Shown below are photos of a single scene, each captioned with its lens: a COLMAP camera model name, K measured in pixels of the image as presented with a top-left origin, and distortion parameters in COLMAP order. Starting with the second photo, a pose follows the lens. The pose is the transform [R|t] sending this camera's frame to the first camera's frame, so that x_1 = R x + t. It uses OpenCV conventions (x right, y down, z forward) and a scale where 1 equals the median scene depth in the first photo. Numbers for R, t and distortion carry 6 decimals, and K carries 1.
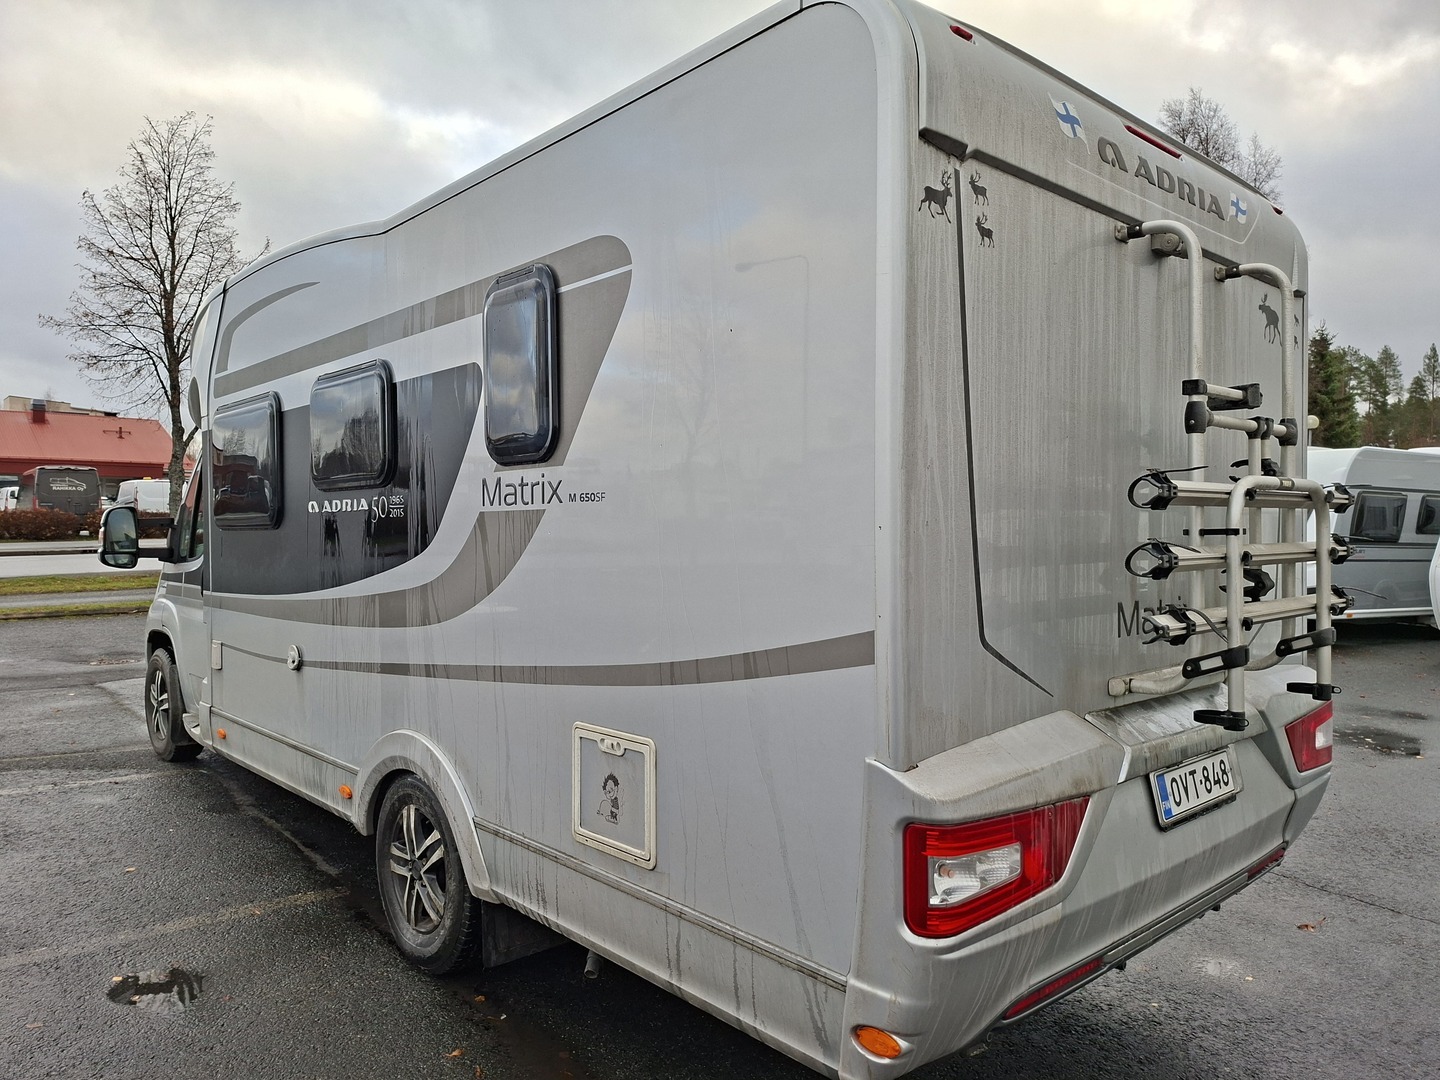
lens RADIAL K [[998.8, 0, 711.3], [0, 998.8, 526.8], [0, 0, 1]] dist [0.078476, -0.080814]
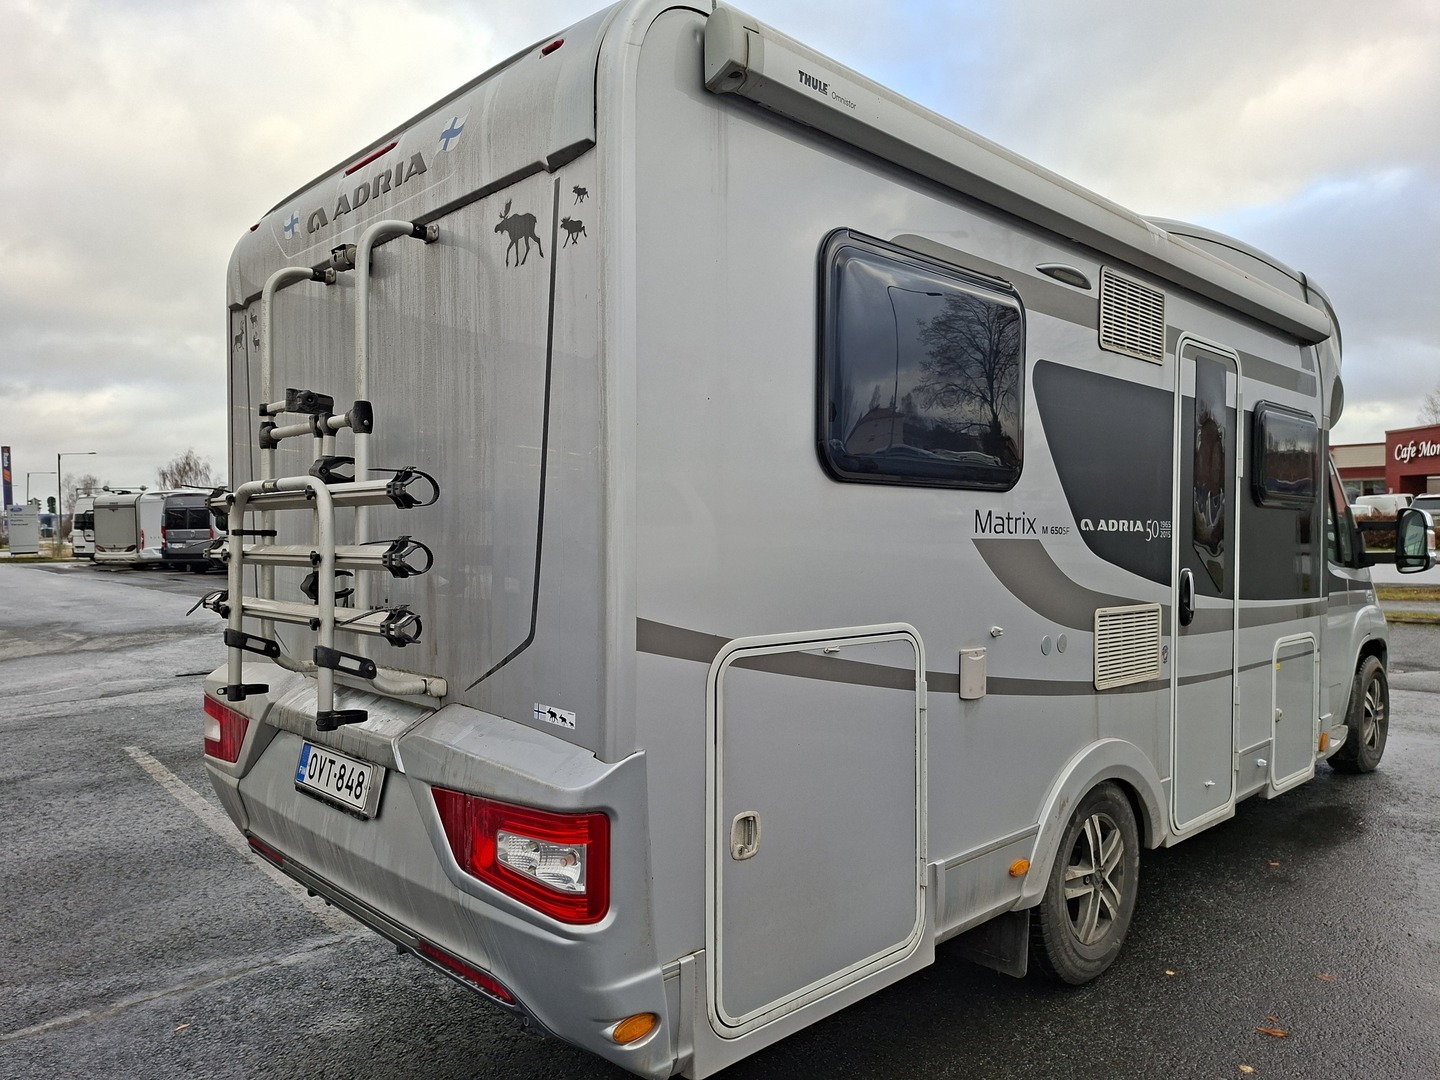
lens RADIAL K [[998.8, 0, 727.7], [0, 998.8, 552.8], [0, 0, 1]] dist [0.078476, -0.080814]
pose [[0.037888, 0.005374, -0.999268, 1.879368], [-0.012800, 0.999906, 0.004892, 0.018646], [0.999200, 0.012606, 0.037953, 1.673602]]
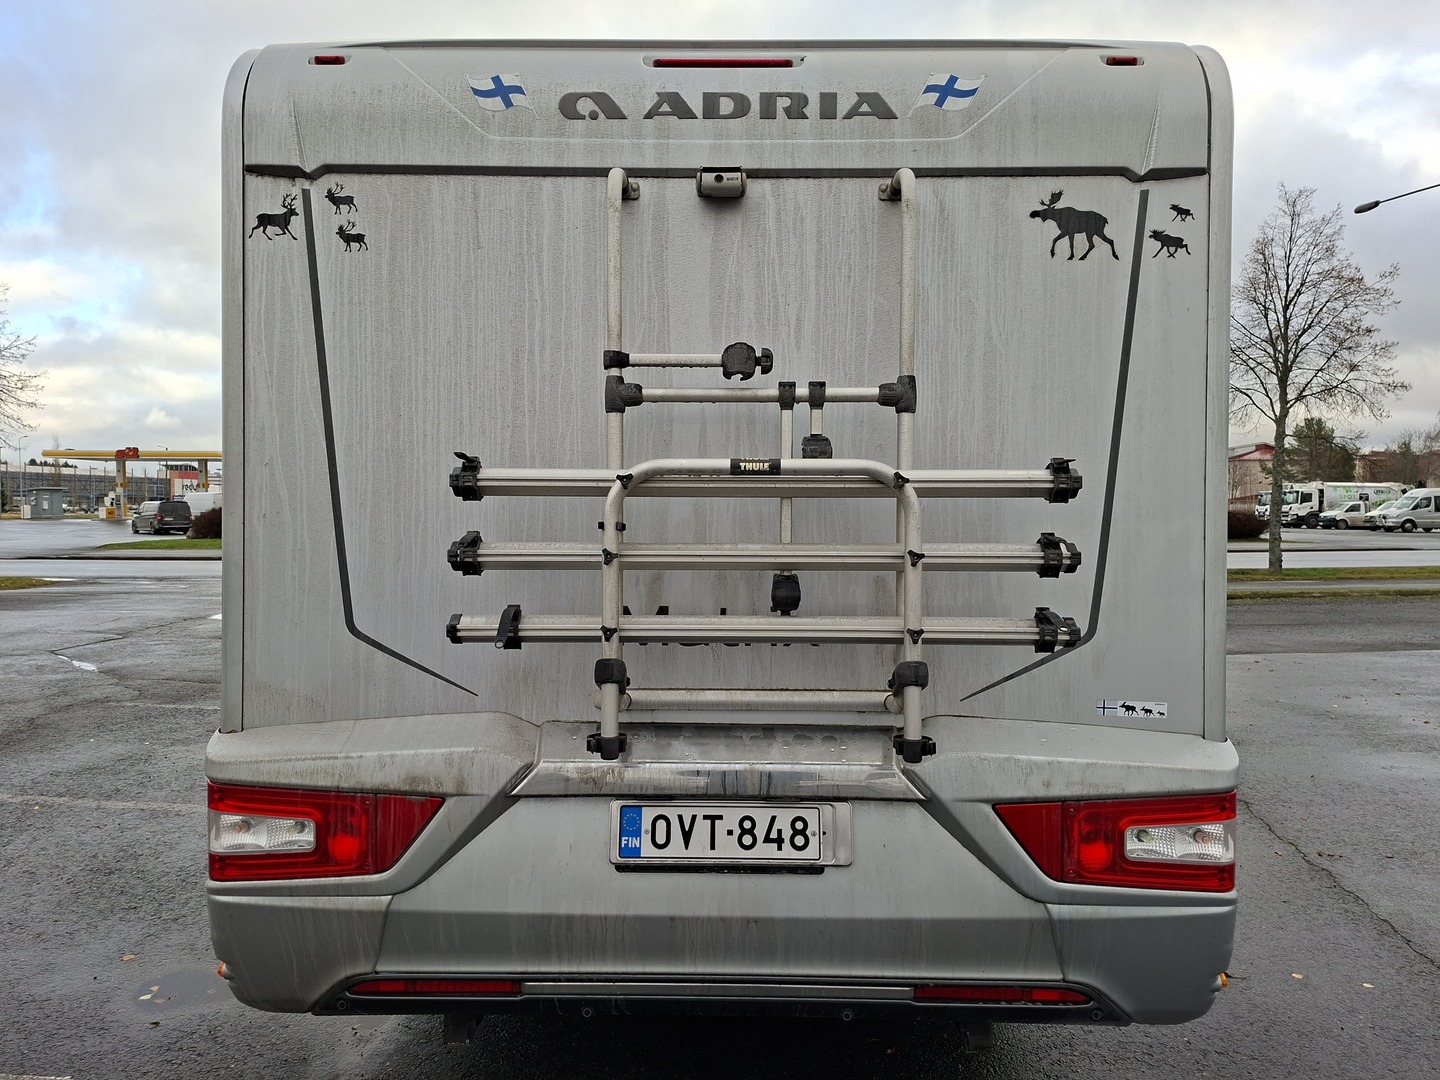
lens RADIAL K [[998.8, 0, 719.5], [0, 998.8, 536.6], [0, 0, 1]] dist [0.078476, -0.080814]
pose [[0.734721, 0.004214, -0.678356, 1.265706], [-0.007398, 0.999971, -0.001801, 0.017127], [0.678329, 0.006342, 0.734731, 0.488591]]
